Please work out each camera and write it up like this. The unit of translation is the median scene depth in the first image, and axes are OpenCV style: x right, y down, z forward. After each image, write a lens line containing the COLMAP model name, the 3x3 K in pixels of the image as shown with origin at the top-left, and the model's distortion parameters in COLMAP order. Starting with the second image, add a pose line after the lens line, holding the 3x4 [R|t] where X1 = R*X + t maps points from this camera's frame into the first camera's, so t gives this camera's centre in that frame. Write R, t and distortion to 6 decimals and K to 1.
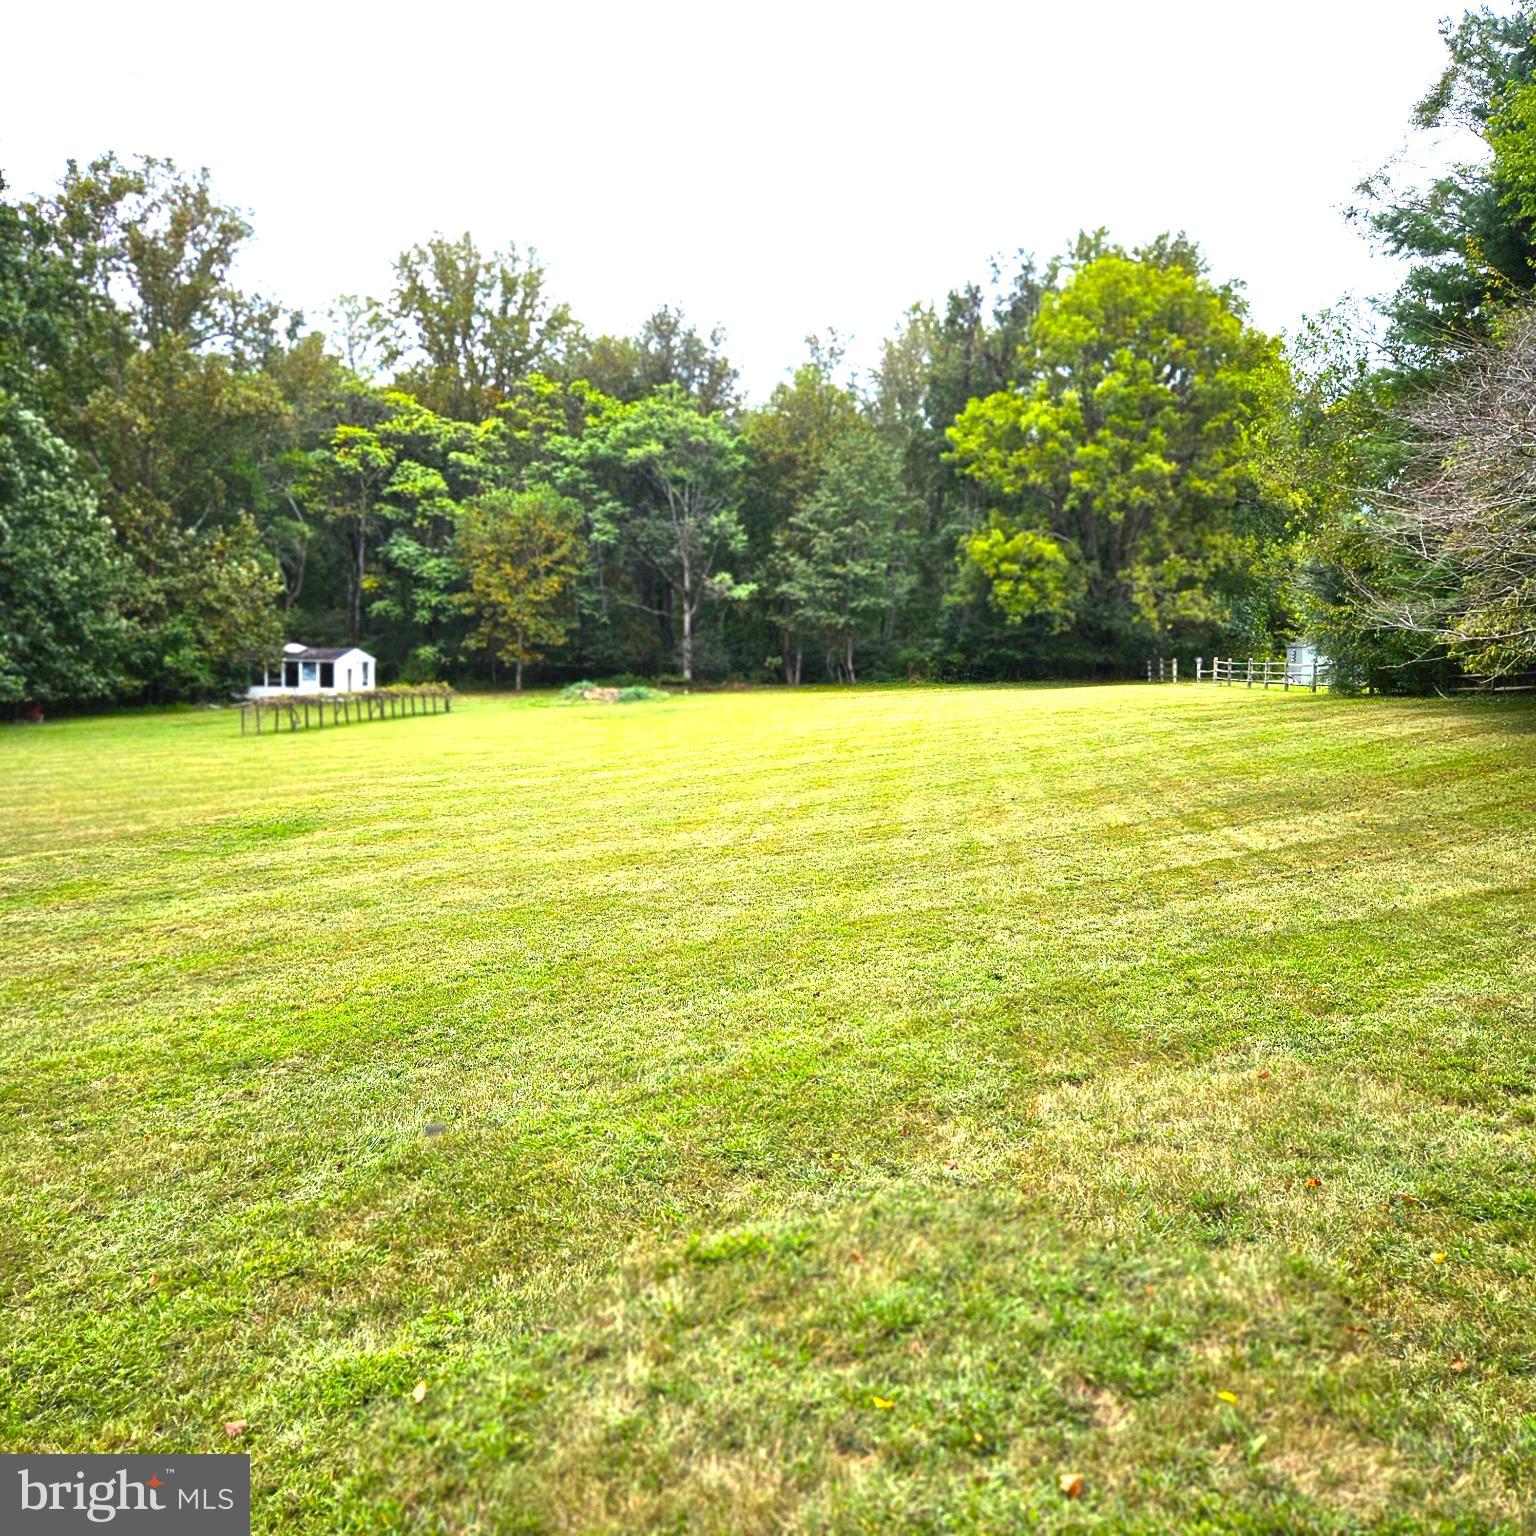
lens RADIAL K [[1368.1, 0, 772.0], [0, 1368.1, 751.3], [0, 0, 1]] dist [0.054082, -0.045798]
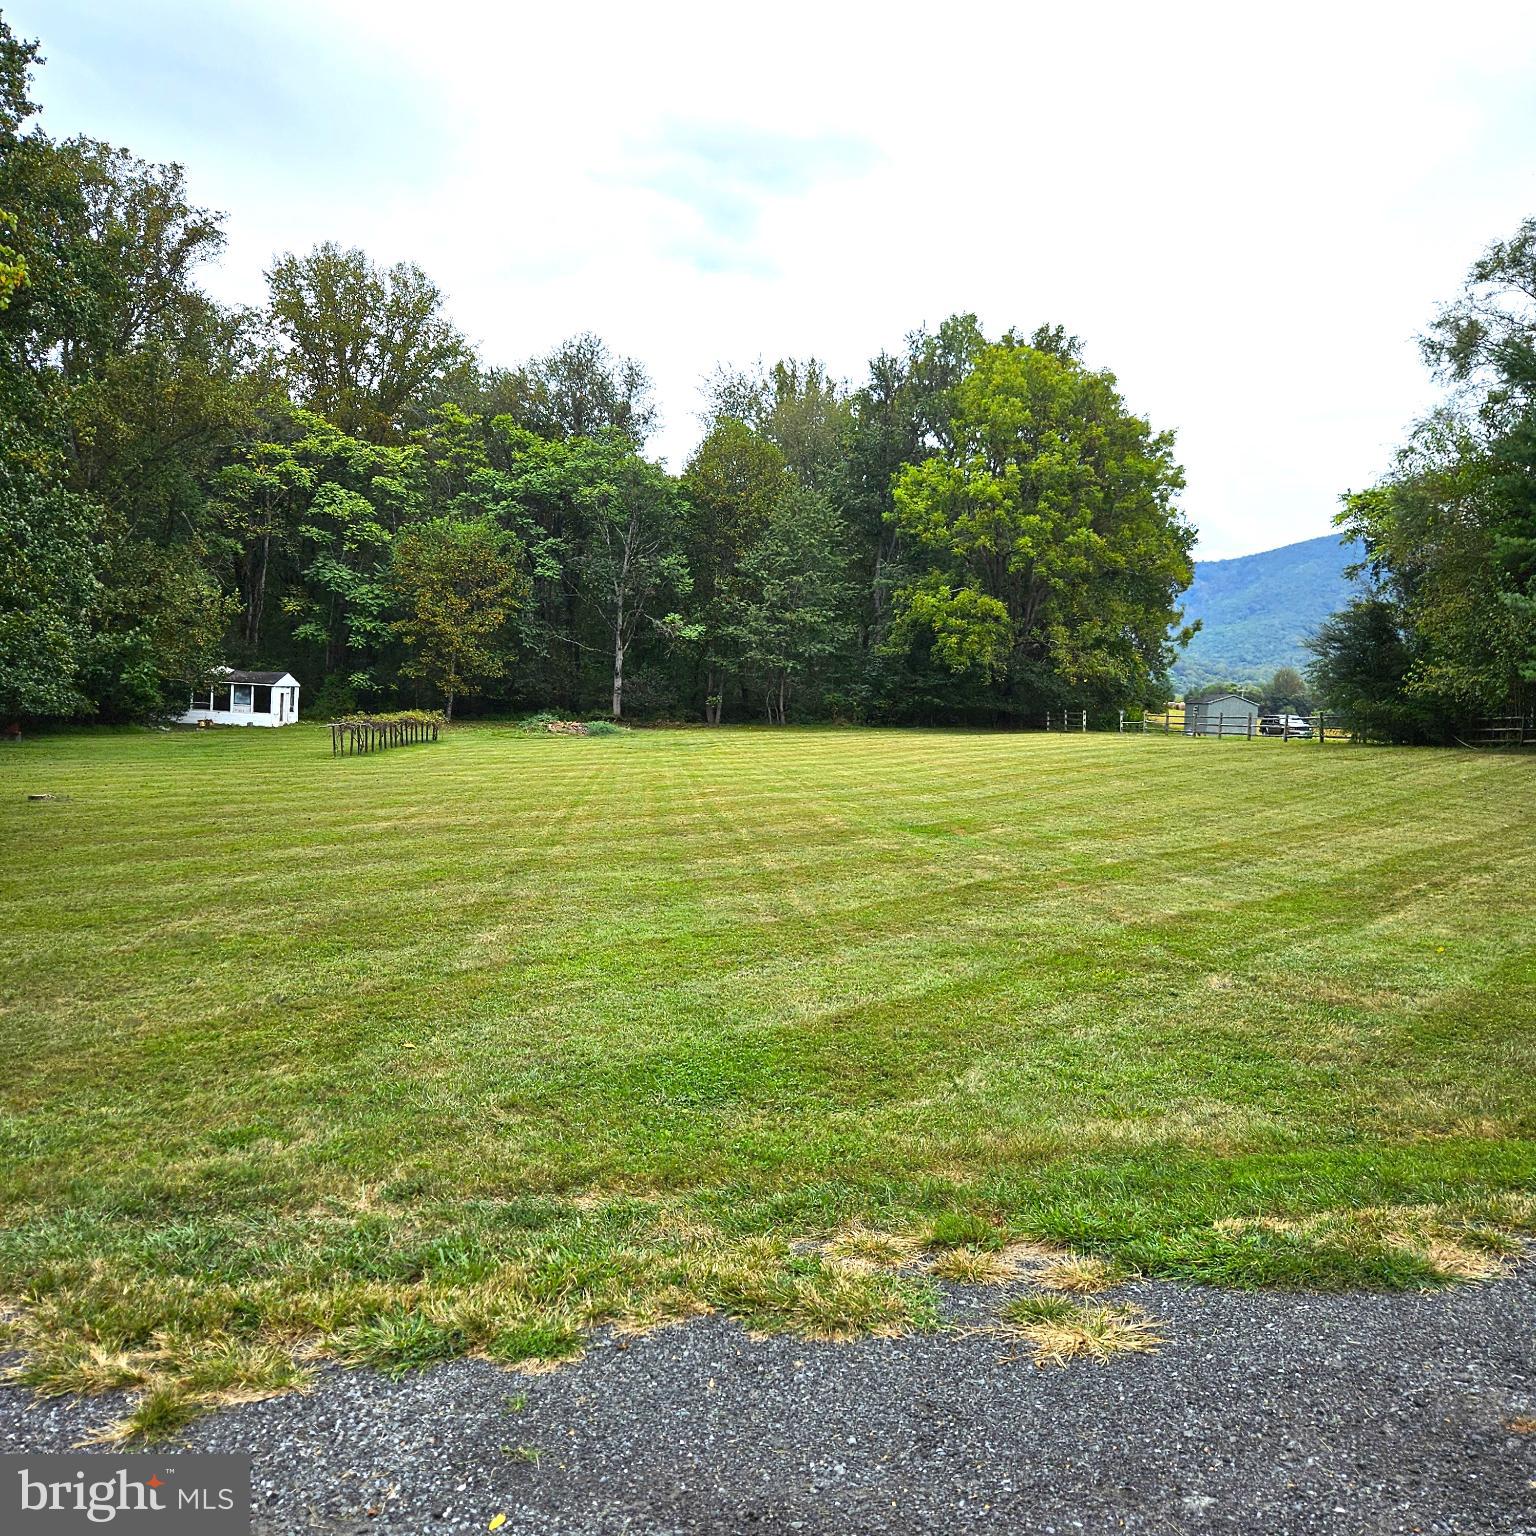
lens RADIAL K [[1368.1, 0, 767.1], [0, 1368.1, 769.2], [0, 0, 1]] dist [0.054082, -0.045798]
pose [[0.971750, 0.021917, 0.234993, -0.198821], [-0.017392, 0.999622, -0.021312, 0.007370], [-0.235371, 0.016623, 0.971763, -0.015638]]
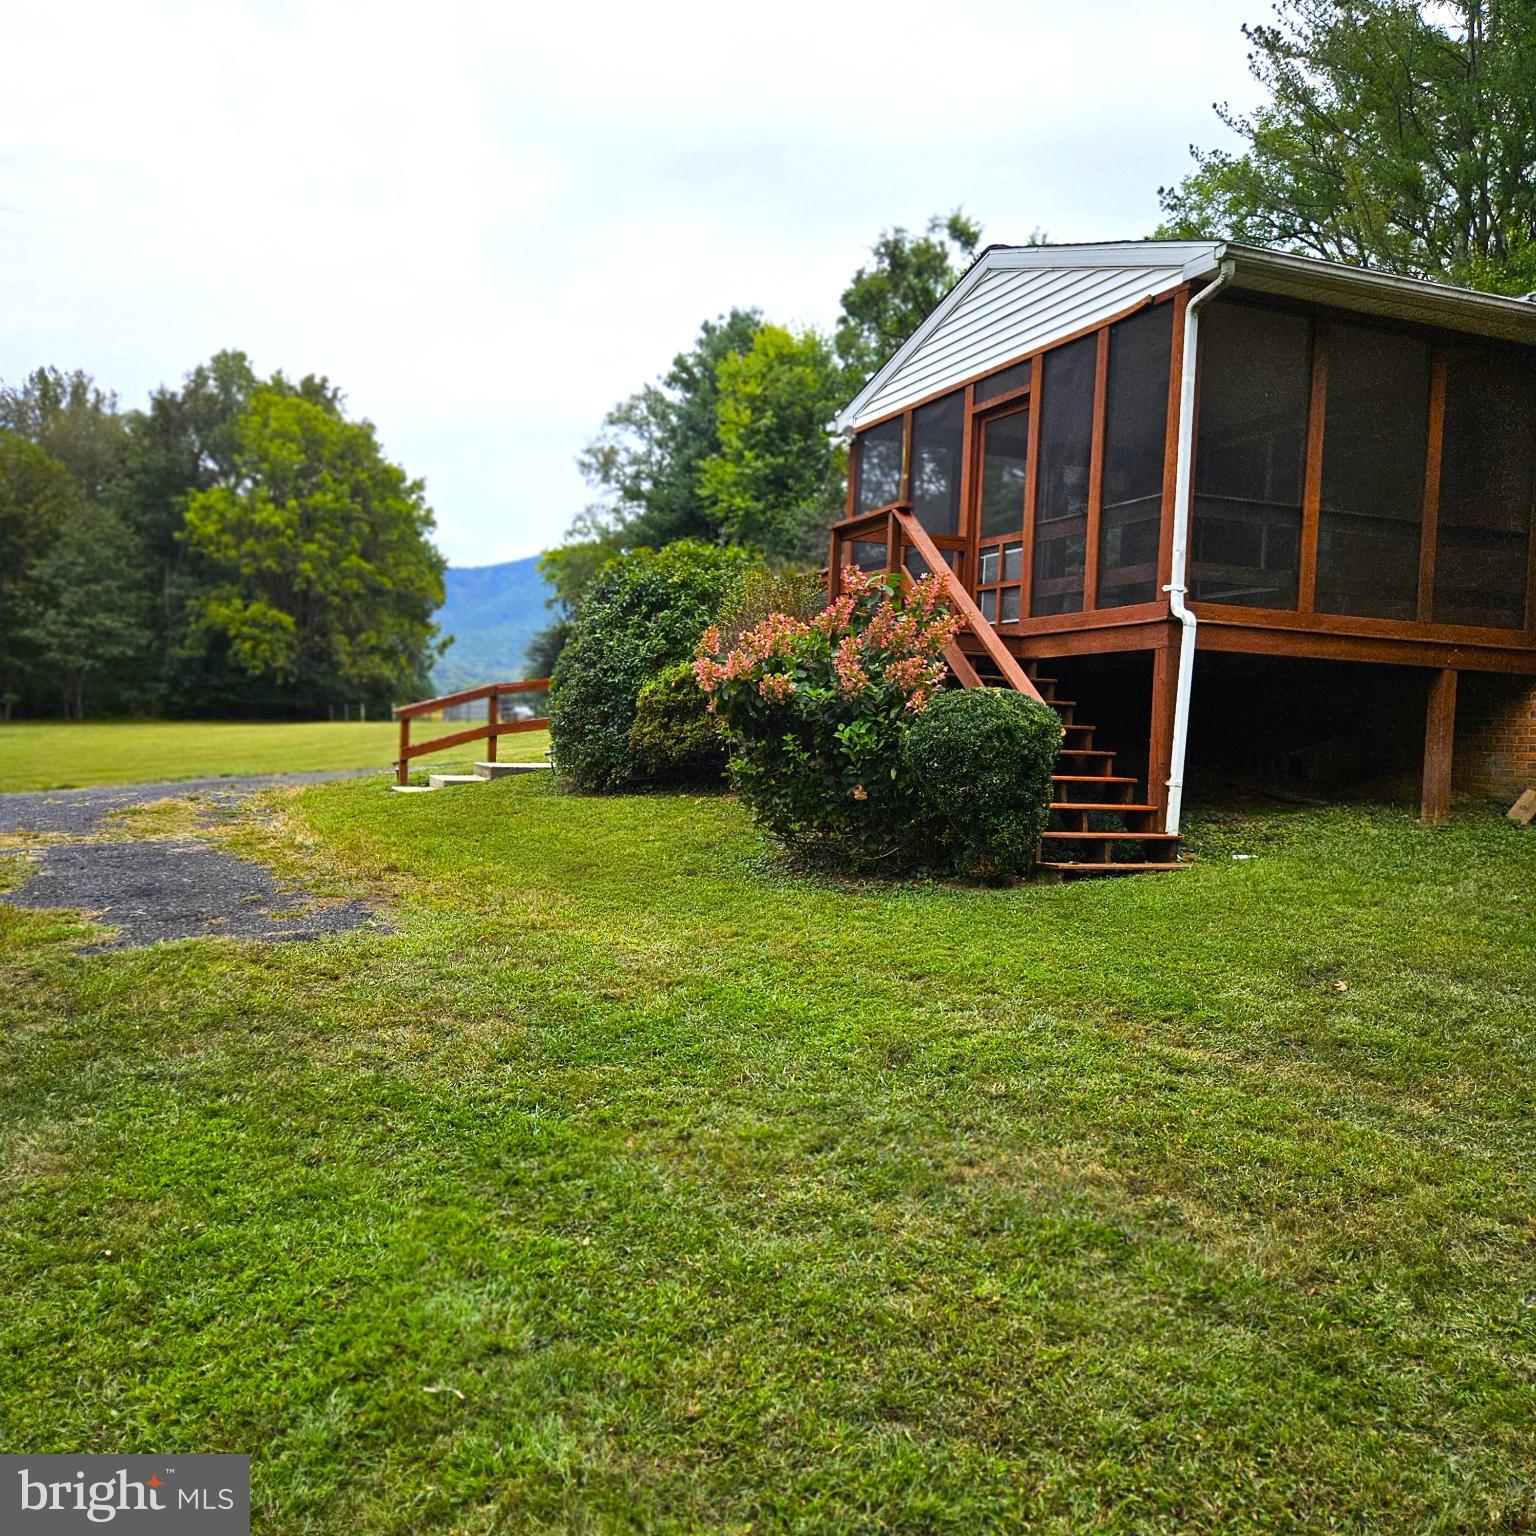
lens RADIAL K [[1368.1, 0, 759.1], [0, 1368.1, 793.3], [0, 0, 1]] dist [0.054082, -0.045798]
pose [[0.730233, -0.016963, 0.682987, -0.319855], [0.026790, 0.999634, -0.003816, 0.032167], [-0.682672, 0.021083, 0.730420, -0.234396]]
